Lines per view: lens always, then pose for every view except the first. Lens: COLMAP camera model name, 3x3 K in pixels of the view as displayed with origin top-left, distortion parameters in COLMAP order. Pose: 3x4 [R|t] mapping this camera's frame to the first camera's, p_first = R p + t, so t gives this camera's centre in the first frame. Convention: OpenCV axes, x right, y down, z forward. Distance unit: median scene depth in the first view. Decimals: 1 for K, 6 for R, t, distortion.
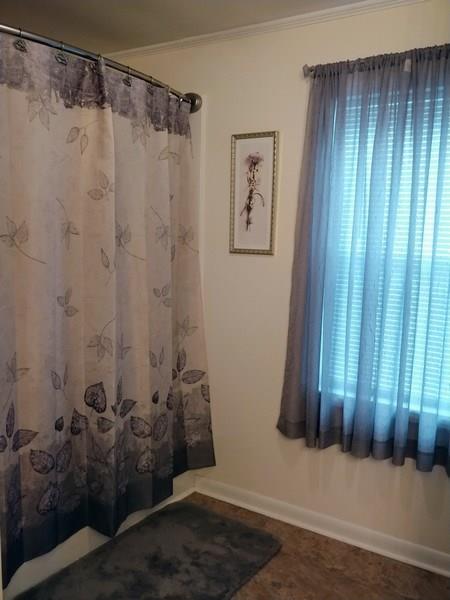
lens RADIAL K [[553.4, 0, 225.0], [0, 553.4, 300.0], [0, 0, 1]] dist [0.055801, -0.109078]
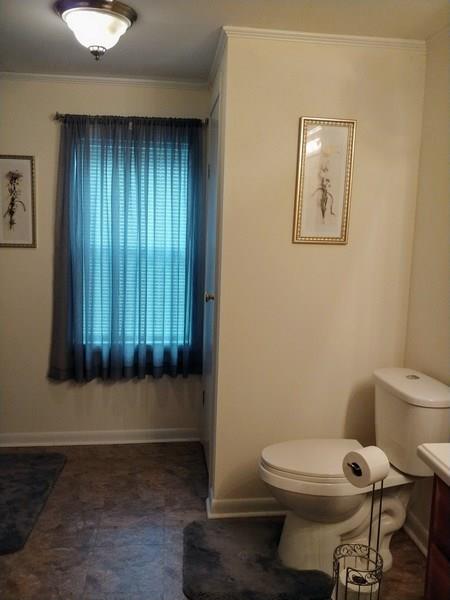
lens RADIAL K [[553.4, 0, 225.0], [0, 553.4, 300.0], [0, 0, 1]] dist [0.055801, -0.109078]
pose [[0.774840, -0.084753, 0.626450, -0.447127], [0.083573, 0.996007, 0.031381, 0.043599], [-0.626608, 0.028040, 0.778830, -0.352796]]
